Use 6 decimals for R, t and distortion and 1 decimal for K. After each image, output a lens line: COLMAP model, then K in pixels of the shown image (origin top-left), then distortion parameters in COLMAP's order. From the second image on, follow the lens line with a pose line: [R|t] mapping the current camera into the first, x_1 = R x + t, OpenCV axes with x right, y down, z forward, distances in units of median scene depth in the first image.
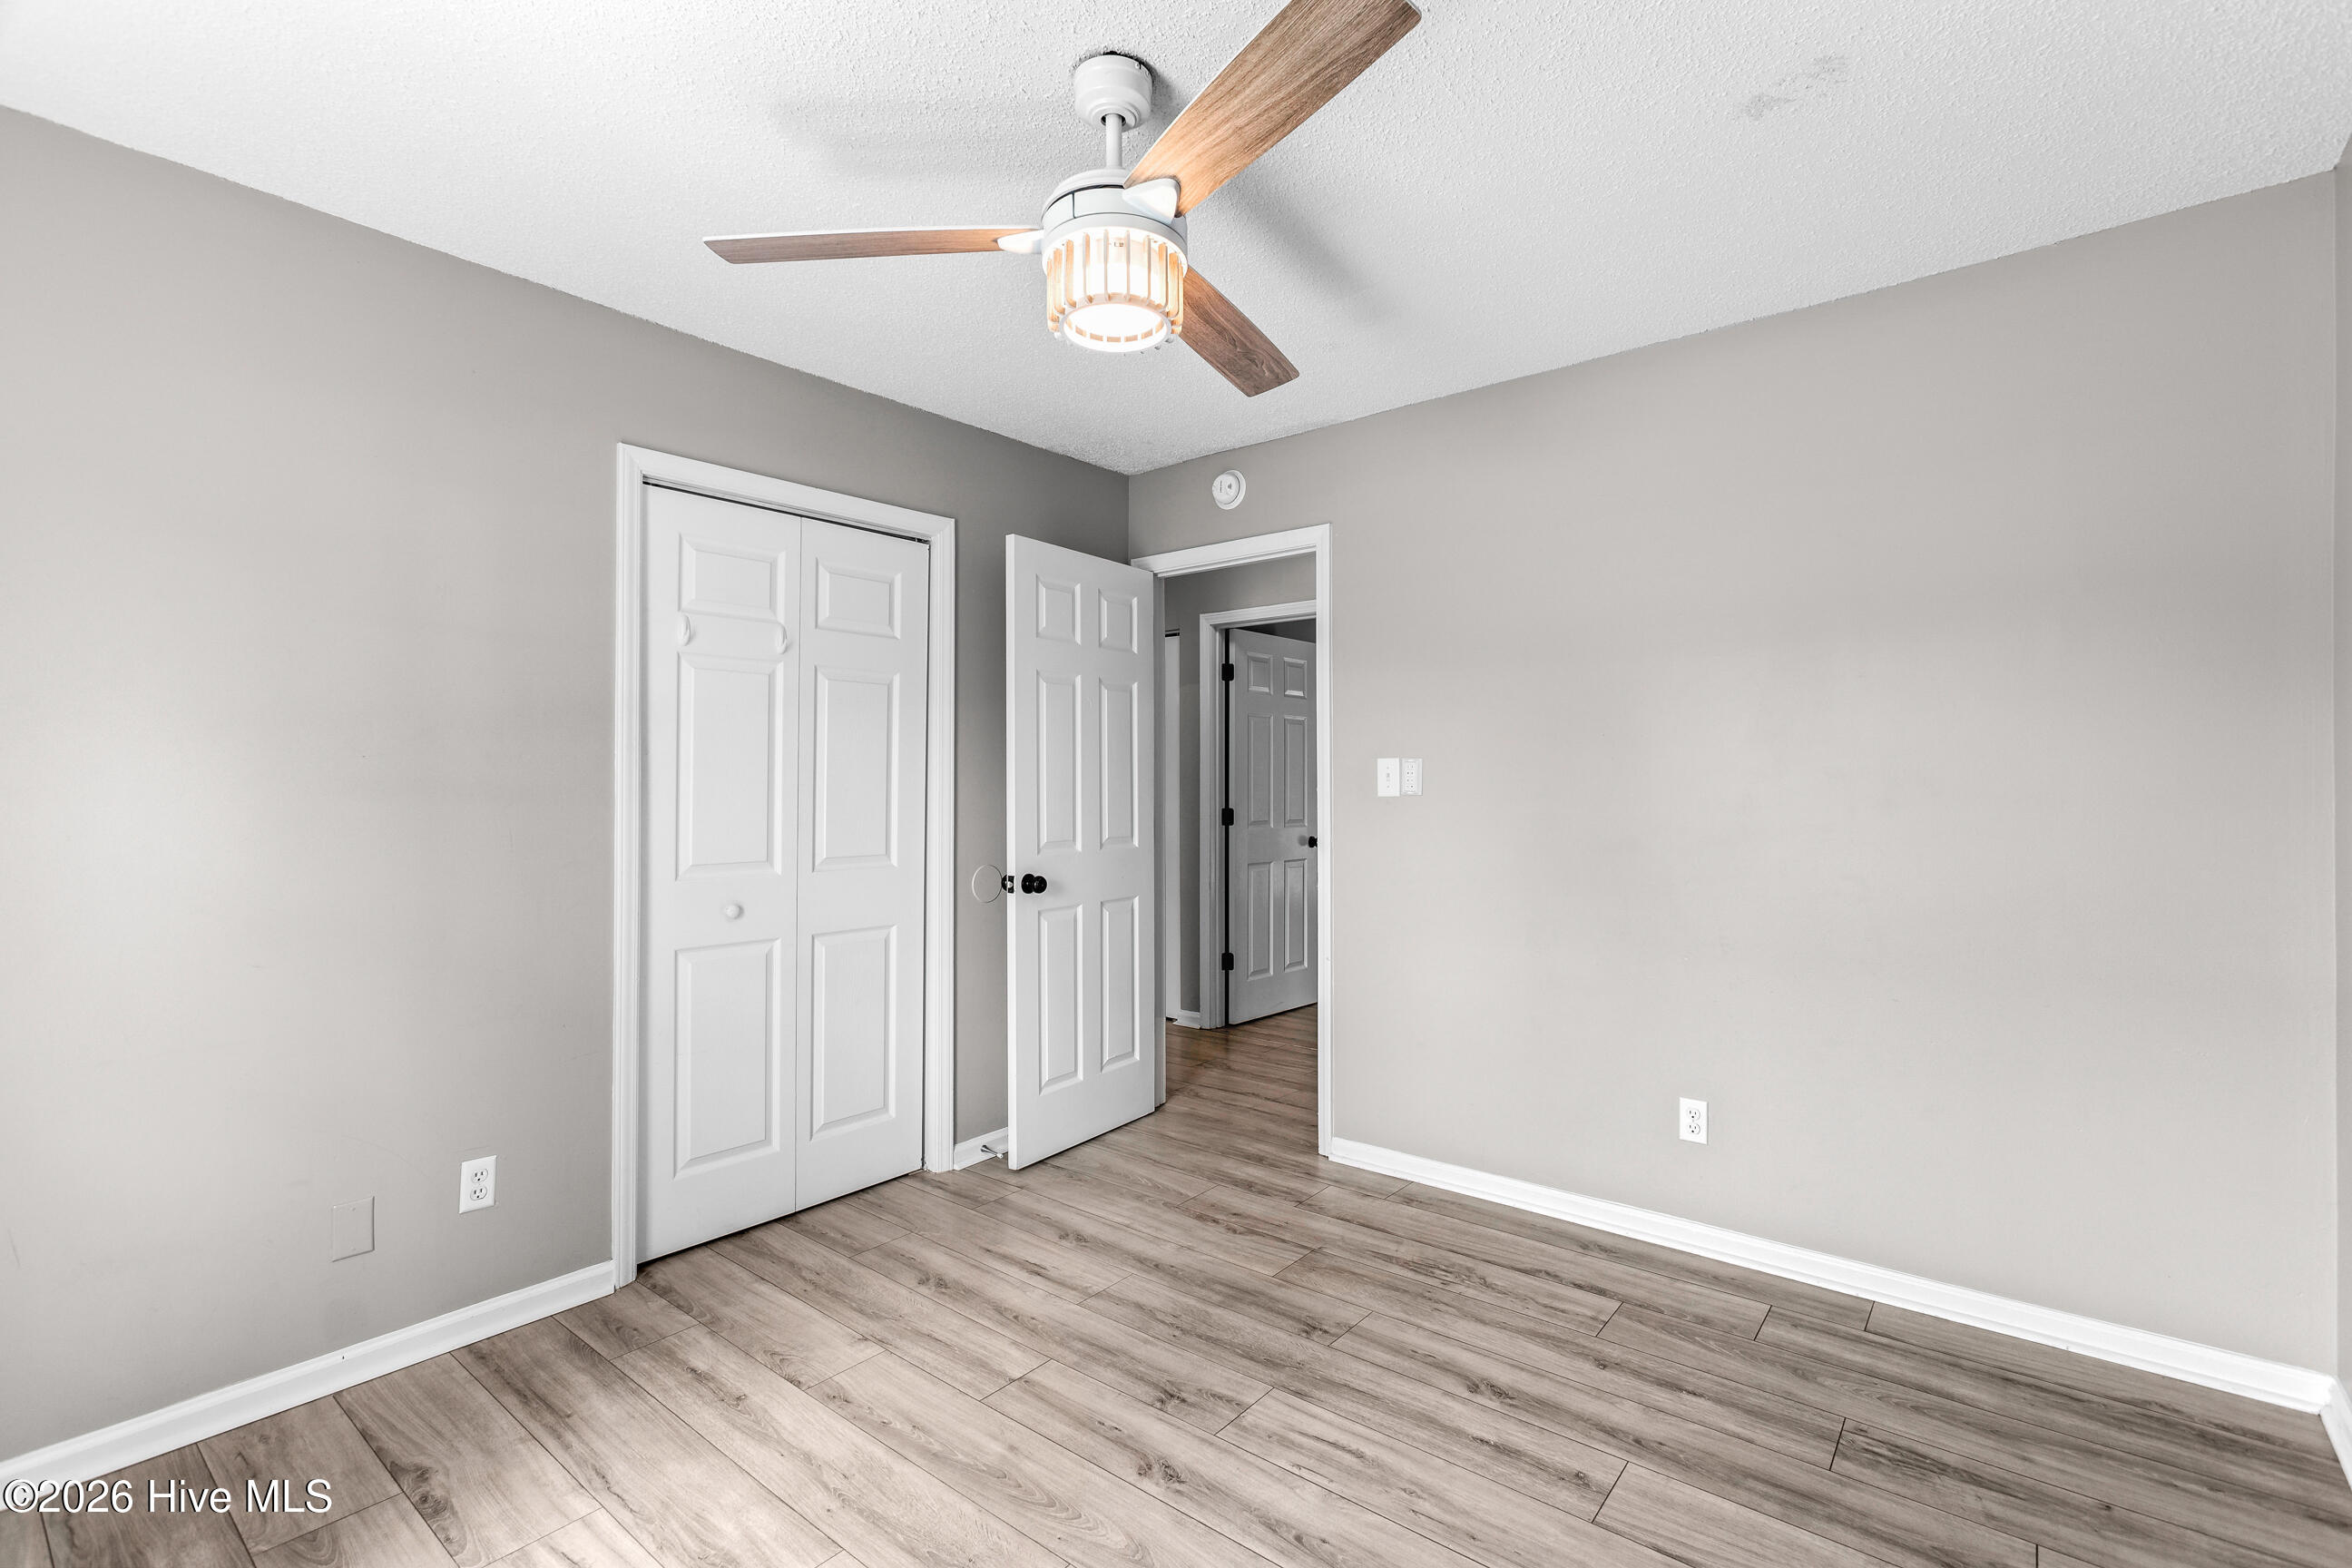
lens RADIAL K [[1067.3, 0, 1175.9], [0, 1067.3, 780.6], [0, 0, 1]] dist [-0.002651, 0.000798]
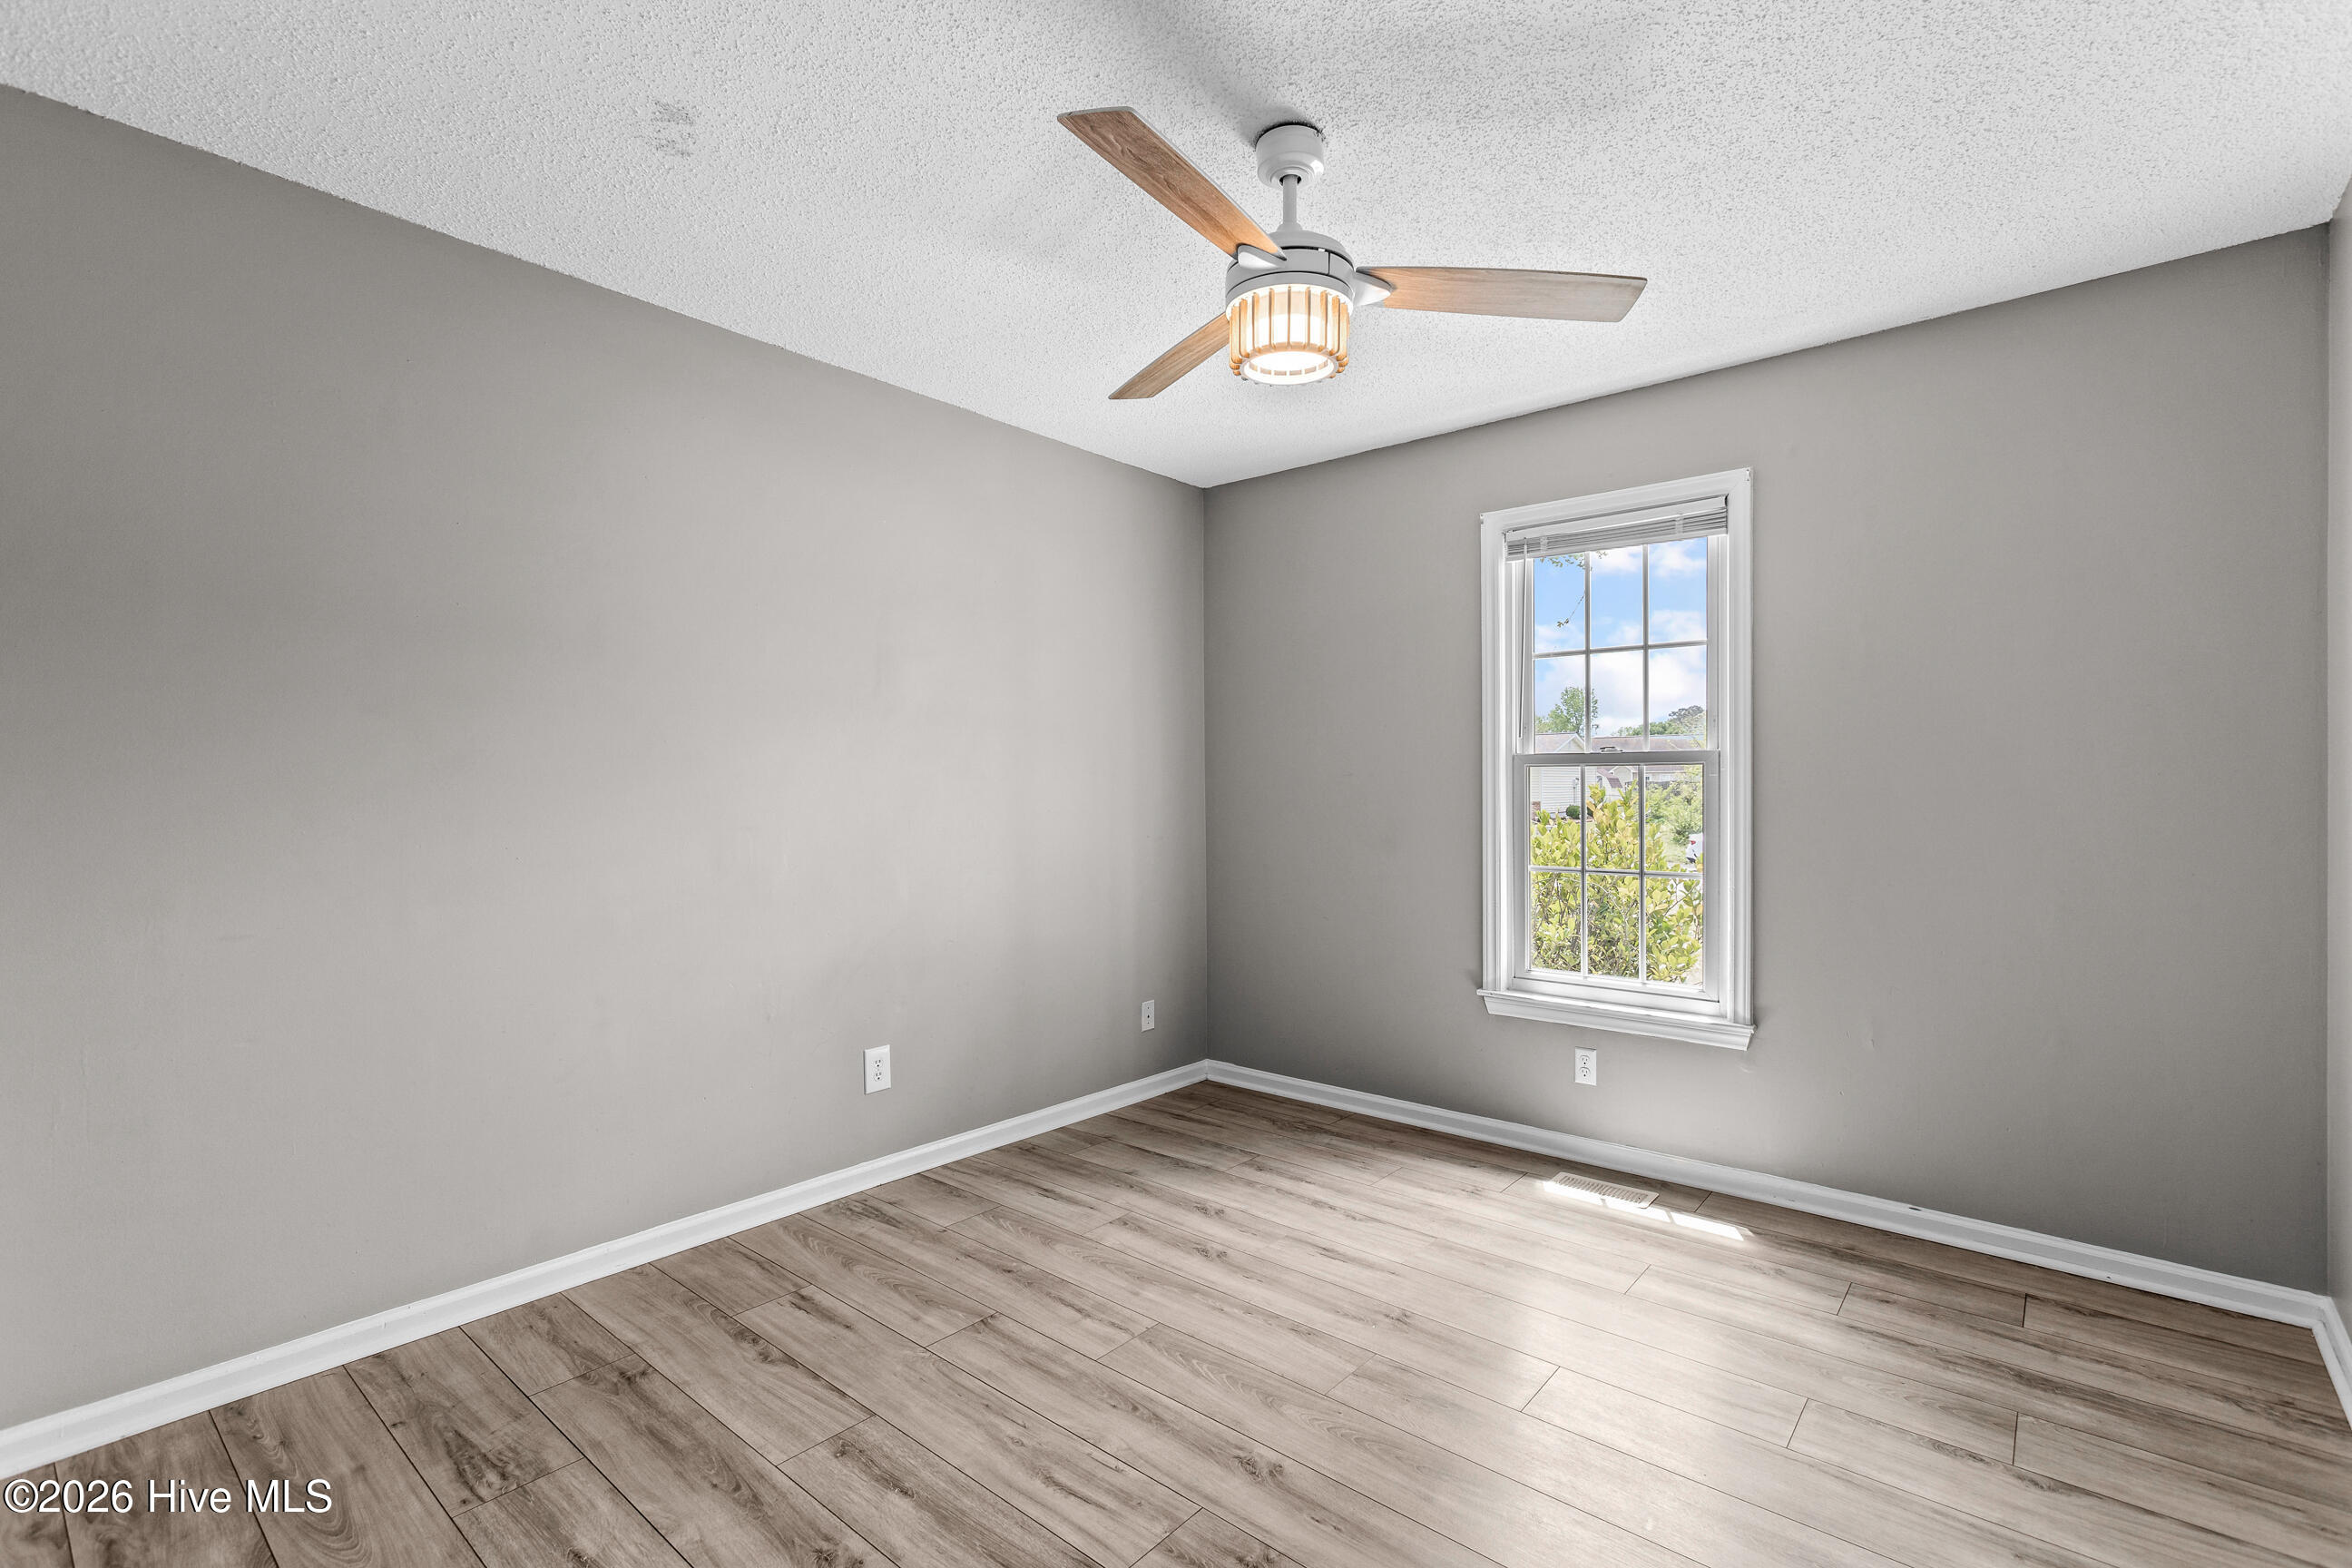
lens RADIAL K [[1067.3, 0, 1173.5], [0, 1067.3, 789.9], [0, 0, 1]] dist [-0.002651, 0.000798]
pose [[-0.999765, 0.003970, 0.021306, 0.040881], [0.003888, 0.999985, -0.003907, 0.031019], [-0.021321, -0.003823, -0.999765, 1.972397]]
